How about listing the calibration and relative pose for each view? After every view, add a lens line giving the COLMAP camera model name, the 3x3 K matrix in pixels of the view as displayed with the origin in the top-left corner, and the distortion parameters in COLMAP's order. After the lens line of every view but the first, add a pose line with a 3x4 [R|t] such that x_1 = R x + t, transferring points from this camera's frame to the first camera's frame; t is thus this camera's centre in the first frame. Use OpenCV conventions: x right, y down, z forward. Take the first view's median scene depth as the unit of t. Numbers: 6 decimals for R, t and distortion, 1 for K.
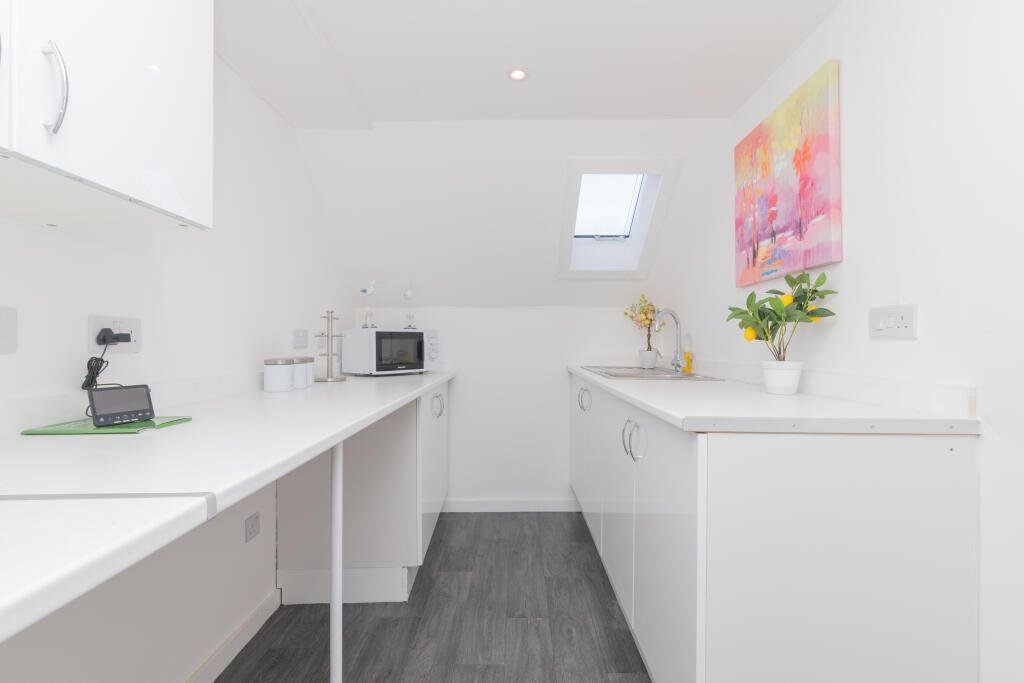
lens RADIAL K [[473.2, 0, 513.3], [0, 473.2, 343.1], [0, 0, 1]] dist [0.006095, 0.002195]
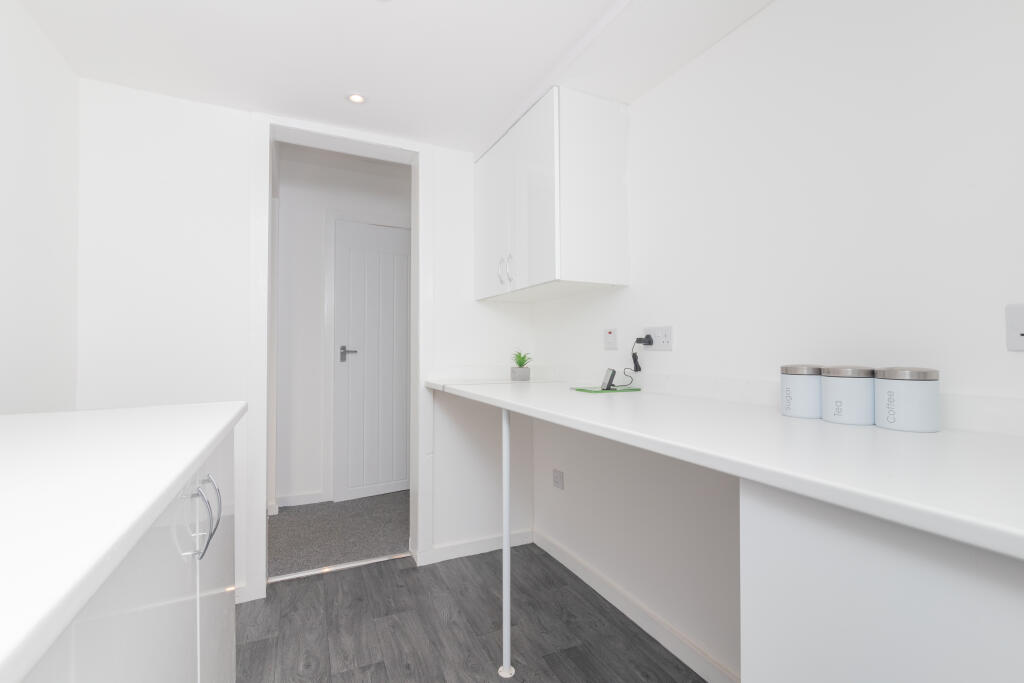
lens RADIAL K [[473.2, 0, 518.1], [0, 473.2, 345.8], [0, 0, 1]] dist [0.006095, 0.002195]
pose [[-0.908739, 0.005494, -0.417328, 0.124449], [0.011549, 0.999861, -0.011986, 0.015012], [0.417205, -0.015712, -0.908677, 1.942781]]
